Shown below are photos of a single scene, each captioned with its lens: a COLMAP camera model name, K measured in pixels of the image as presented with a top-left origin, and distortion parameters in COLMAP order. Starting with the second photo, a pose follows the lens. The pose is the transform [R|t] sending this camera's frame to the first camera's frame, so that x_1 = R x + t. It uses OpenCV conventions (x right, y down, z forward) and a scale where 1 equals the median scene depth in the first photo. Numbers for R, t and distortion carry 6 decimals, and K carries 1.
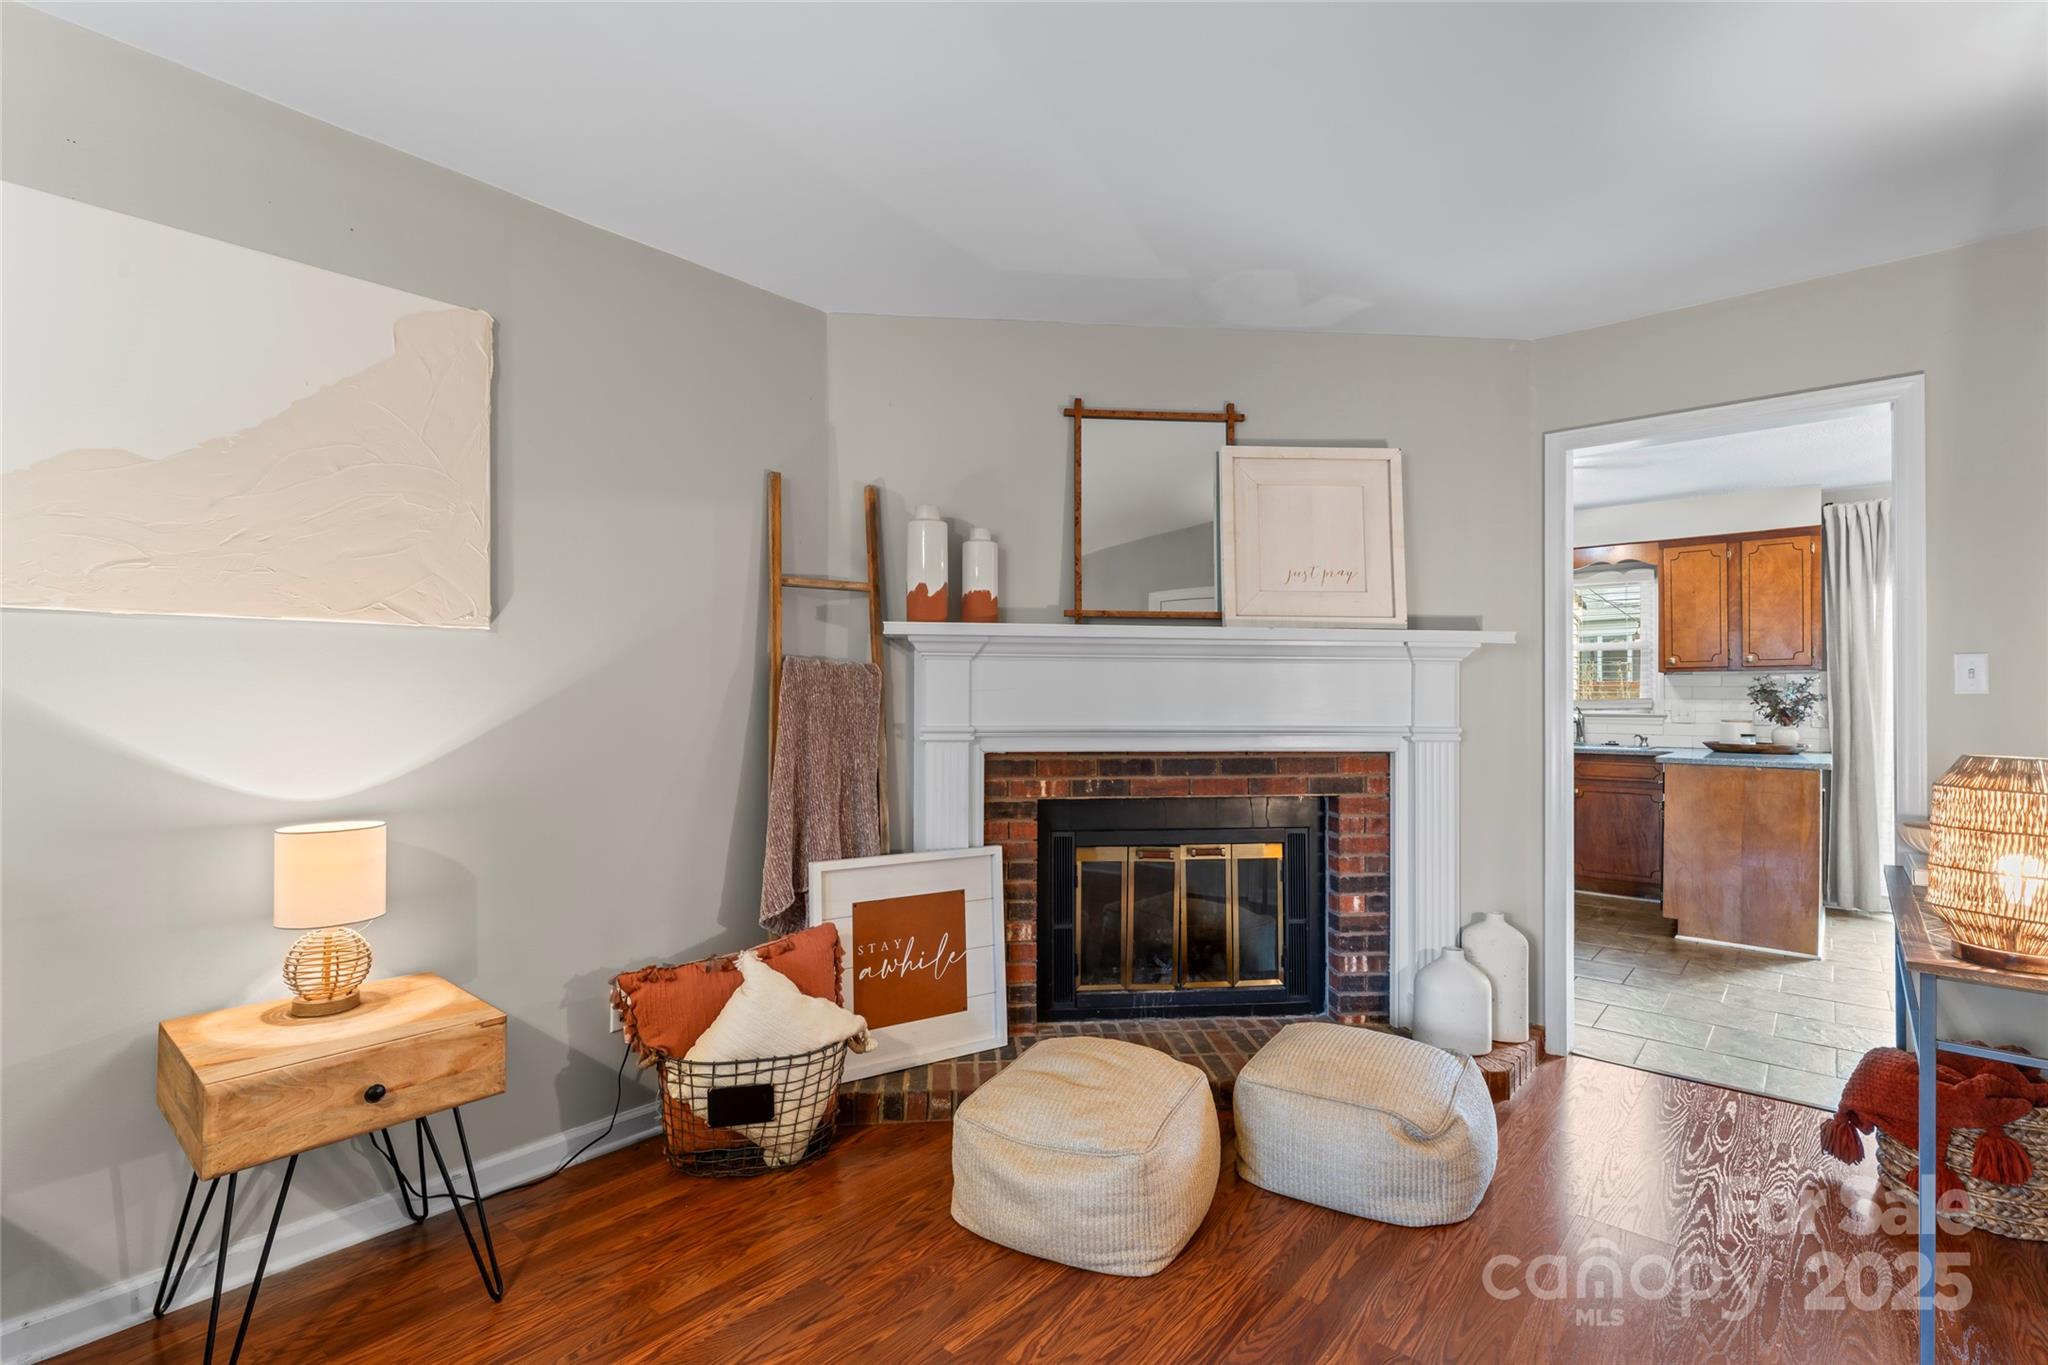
lens RADIAL K [[935.0, 0, 1018.2], [0, 935.0, 689.0], [0, 0, 1]] dist [-0.002968, -0.000788]
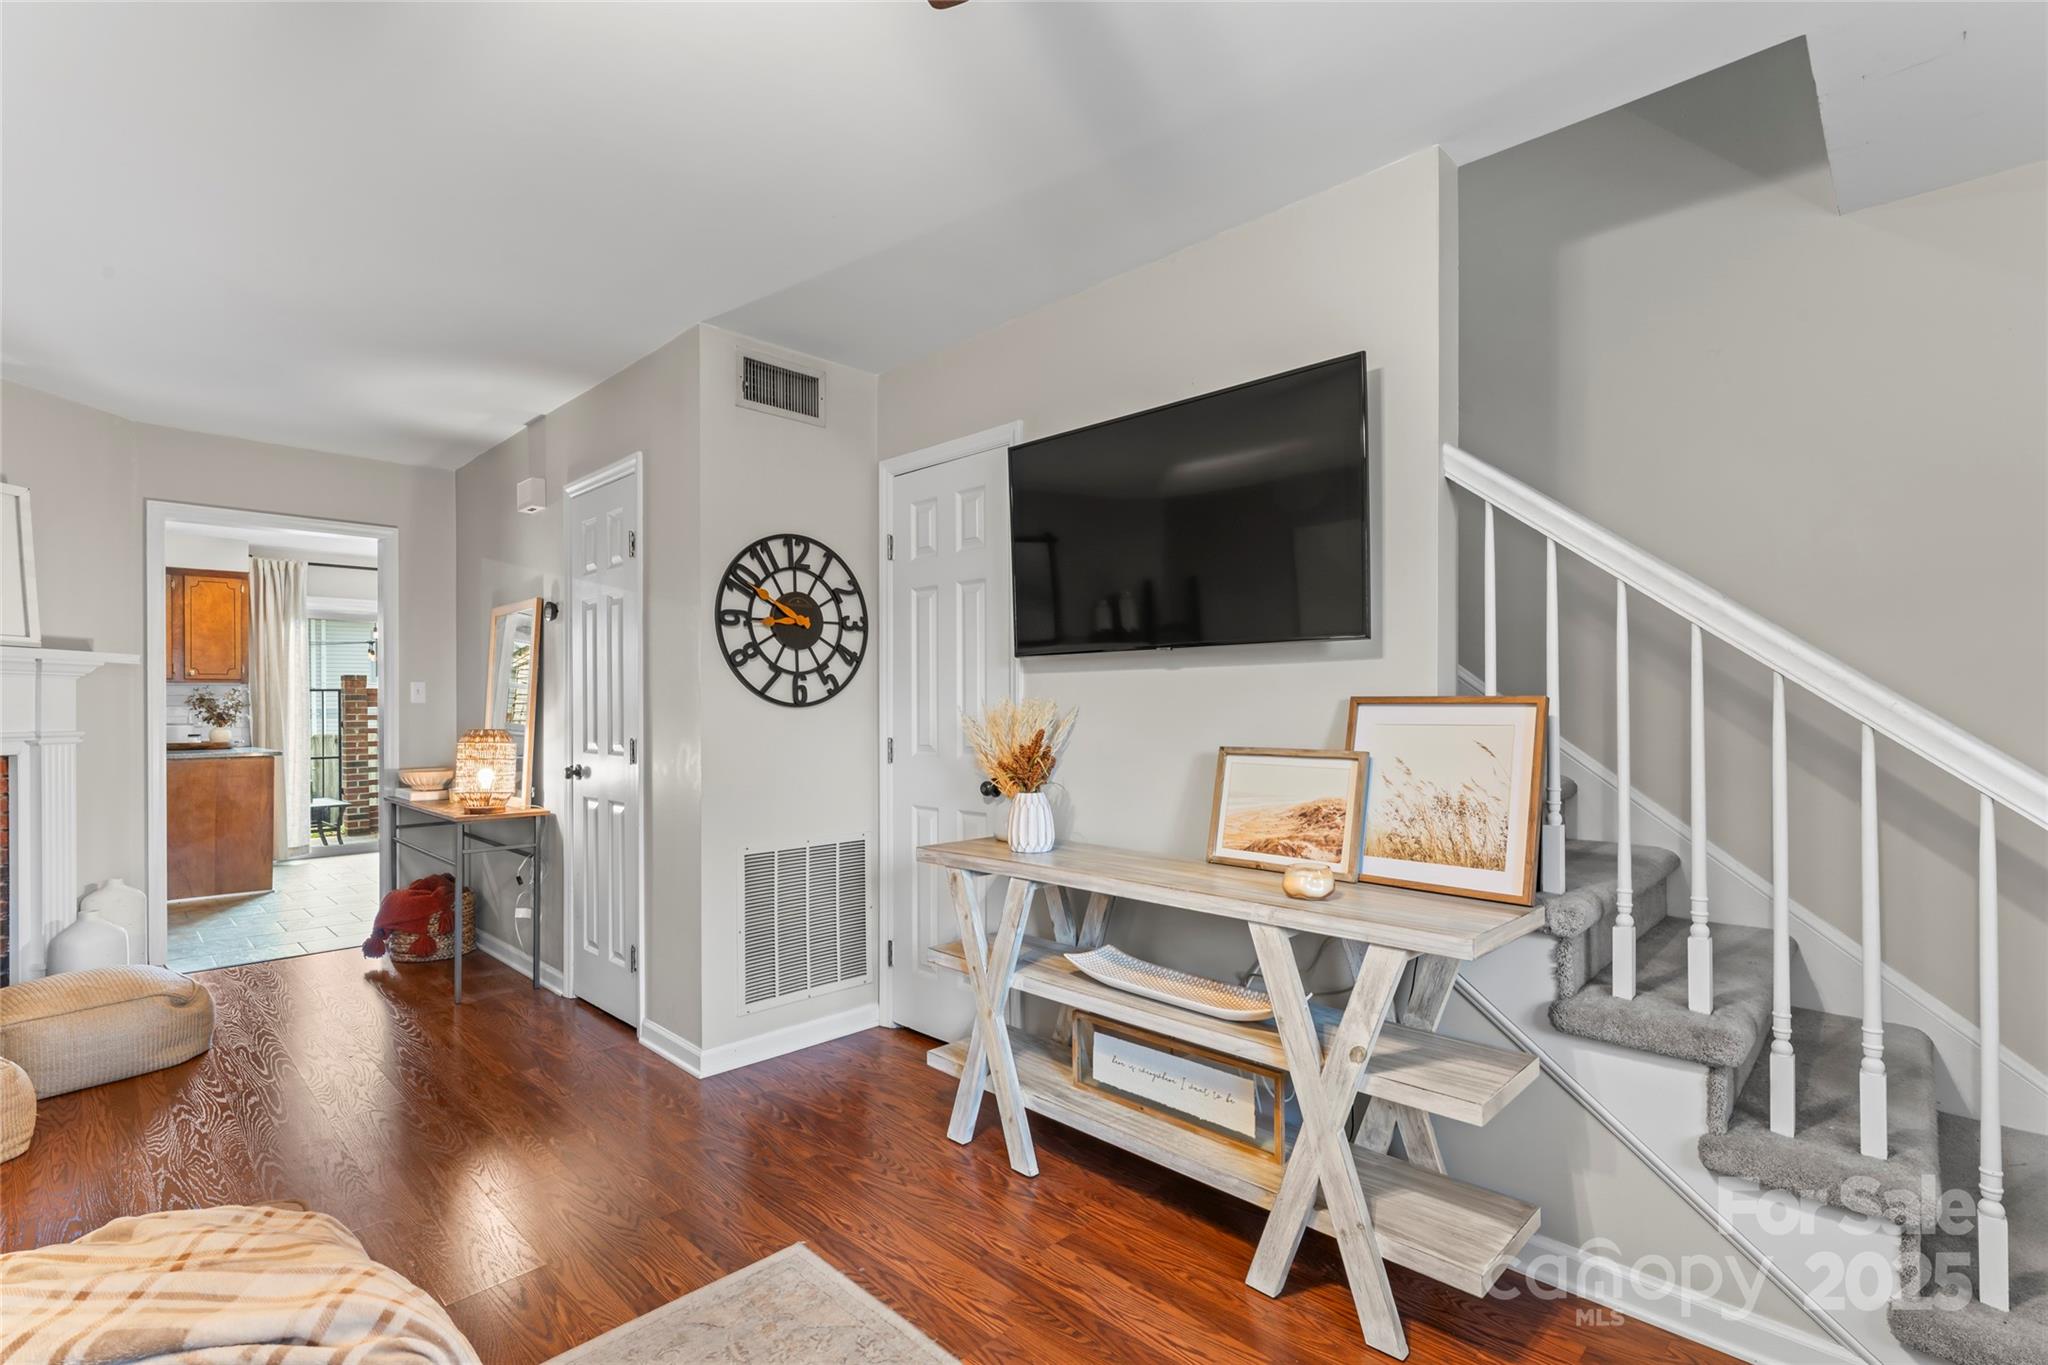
lens RADIAL K [[935.0, 0, 1018.2], [0, 935.0, 689.0], [0, 0, 1]] dist [-0.002968, -0.000788]
pose [[0.064481, 0.010572, 0.997863, -0.372346], [-0.004795, 0.999936, -0.010284, -0.004077], [-0.997907, -0.004122, 0.064528, -0.161856]]
